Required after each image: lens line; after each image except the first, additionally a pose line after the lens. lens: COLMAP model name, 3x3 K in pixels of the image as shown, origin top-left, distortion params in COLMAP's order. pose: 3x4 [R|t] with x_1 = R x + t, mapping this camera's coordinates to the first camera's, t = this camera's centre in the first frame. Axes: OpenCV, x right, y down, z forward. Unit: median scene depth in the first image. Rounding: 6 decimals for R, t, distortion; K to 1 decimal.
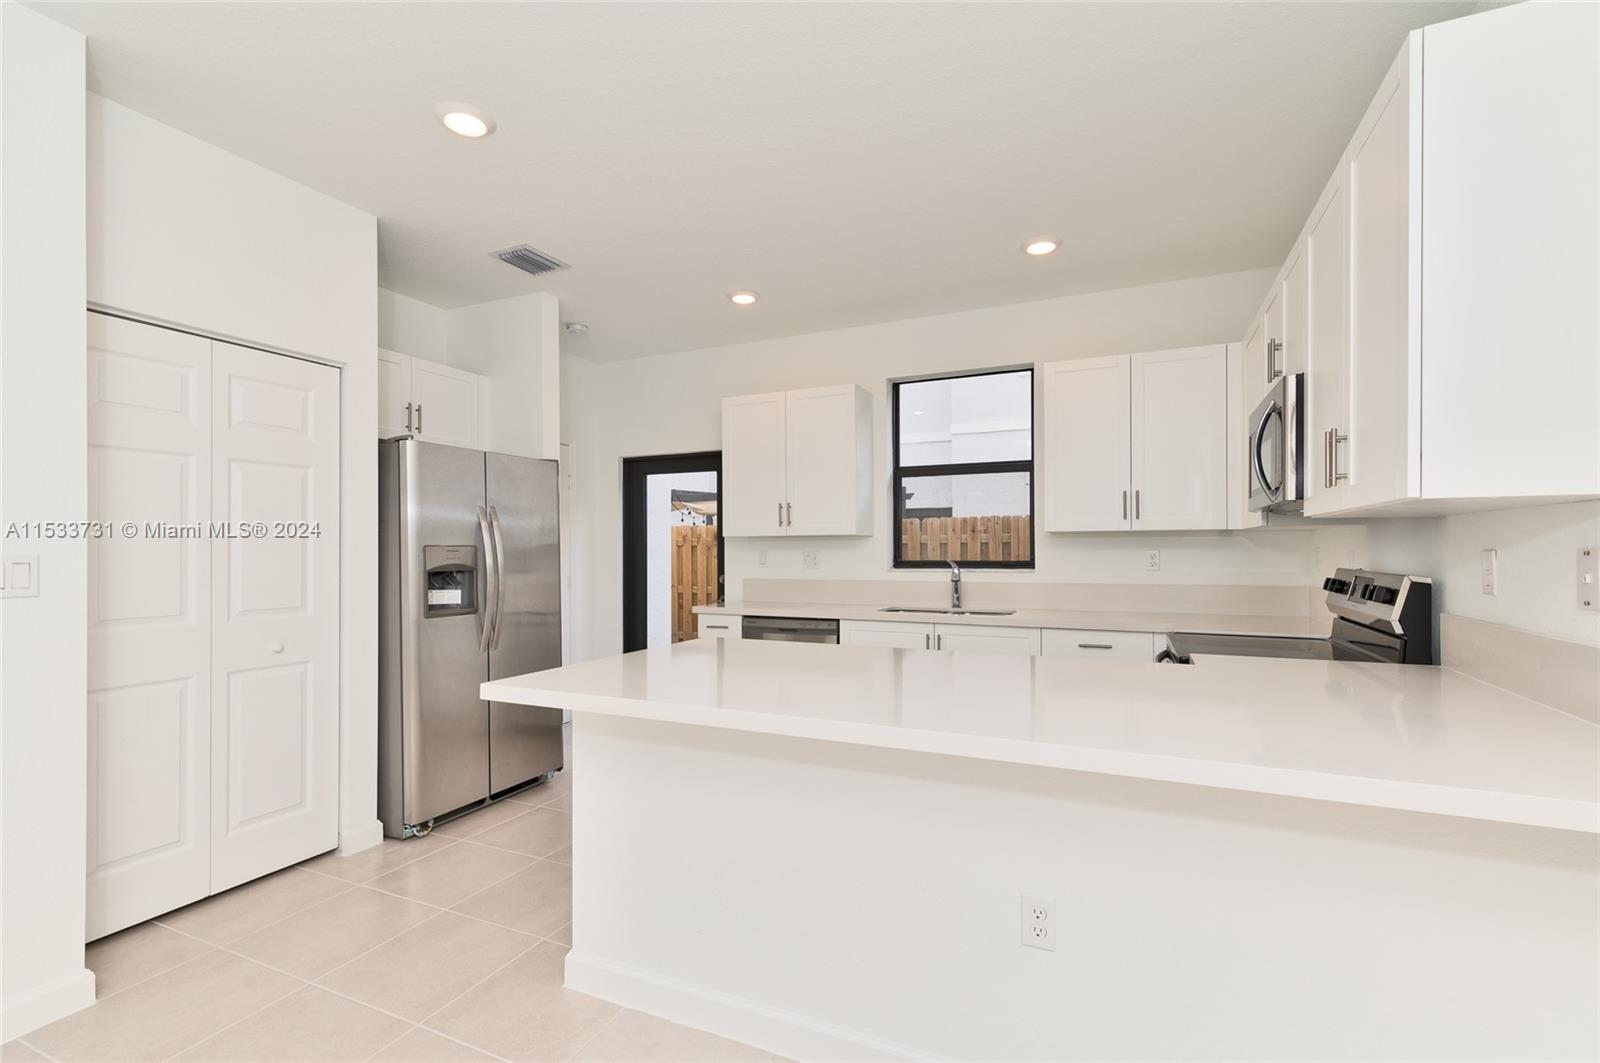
lens RADIAL K [[729.5, 0, 788.4], [0, 729.5, 541.8], [0, 0, 1]] dist [-0.000039, -0.000176]
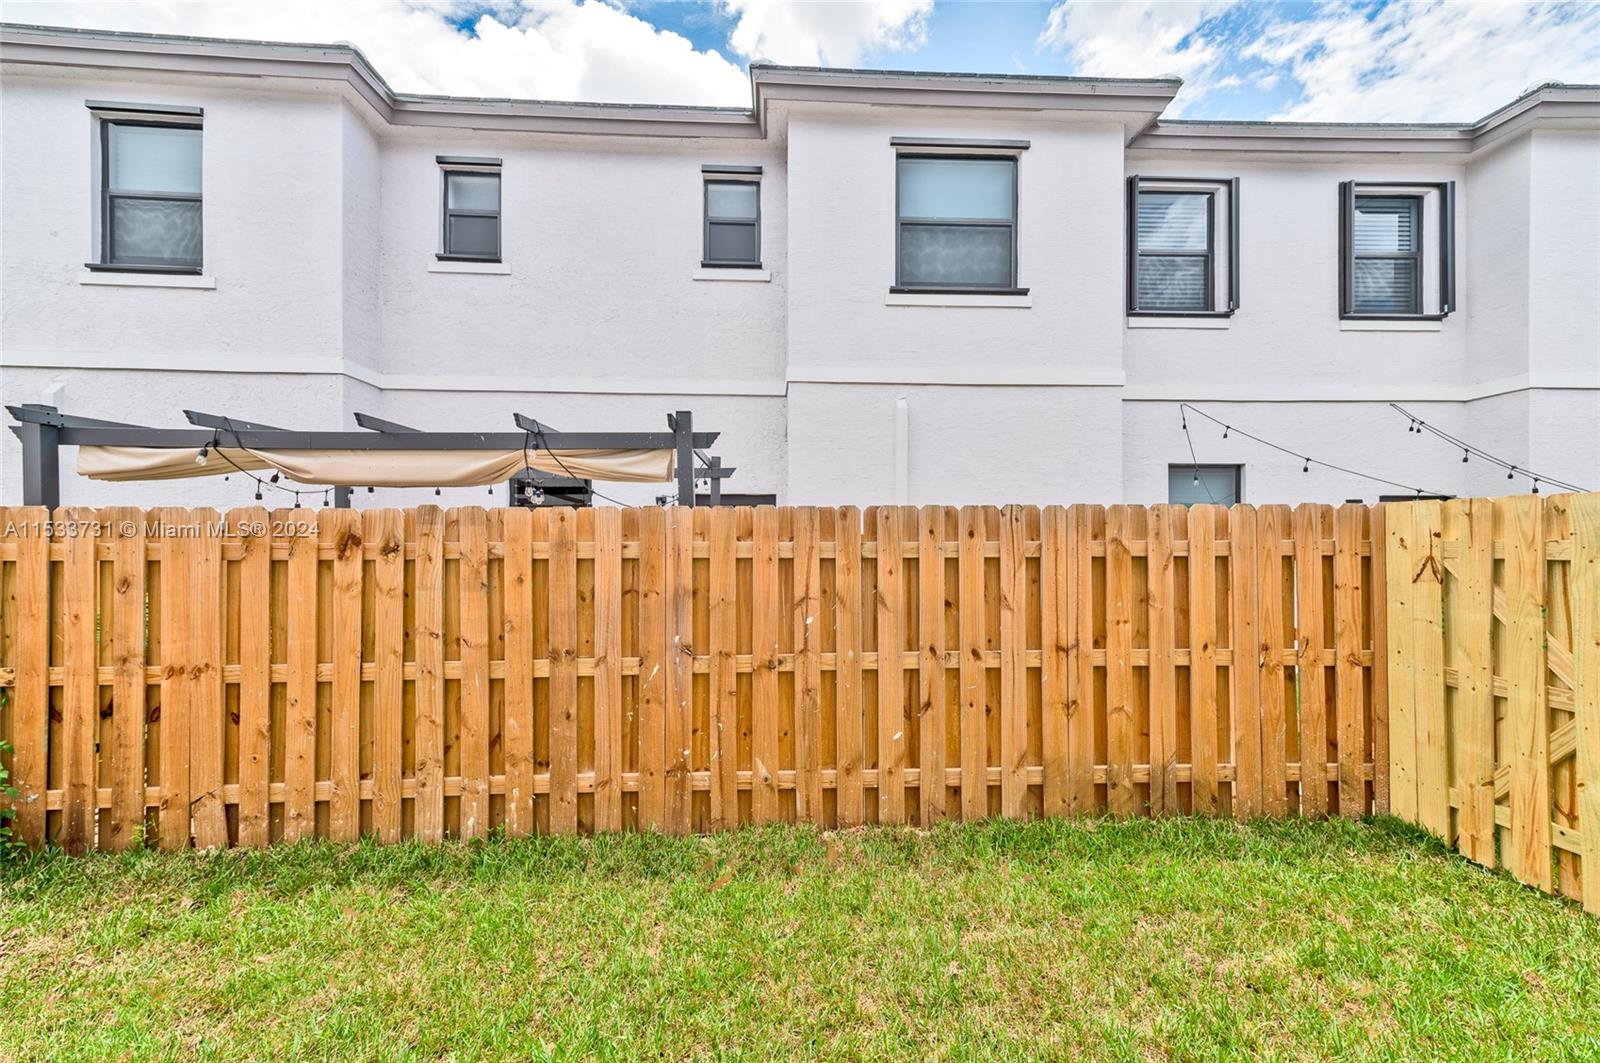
lens RADIAL K [[630.3, 0, 809.0], [0, 630.3, 529.8], [0, 0, 1]] dist [0.013452, 0.000432]
pose [[0.885900, 0.010237, 0.463763, -0.083386], [-0.010023, 0.999945, -0.002925, -0.030007], [-0.463768, -0.002057, 0.885954, 1.313608]]
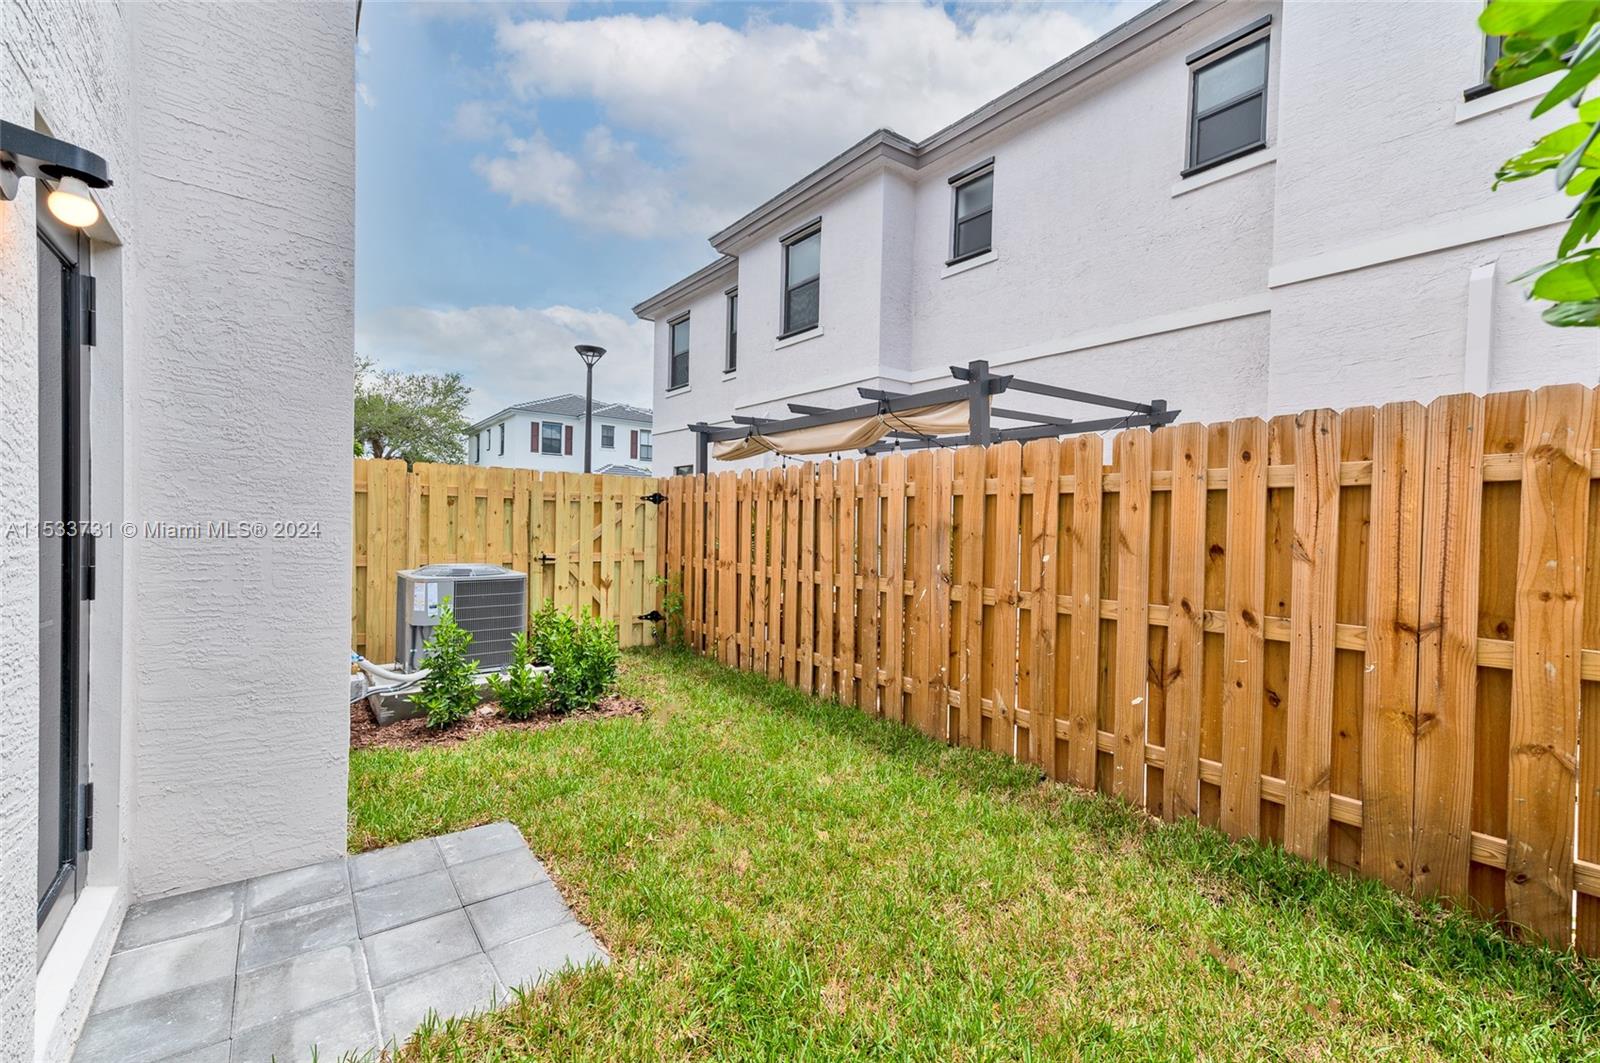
lens RADIAL K [[678.1, 0, 795.1], [0, 678.1, 525.1], [0, 0, 1]] dist [0.005111, 0.000238]
pose [[0.877276, 0.020716, -0.479538, 0.427665], [-0.011711, 0.999695, 0.021761, 0.029326], [0.479843, -0.013475, 0.877251, 1.154179]]
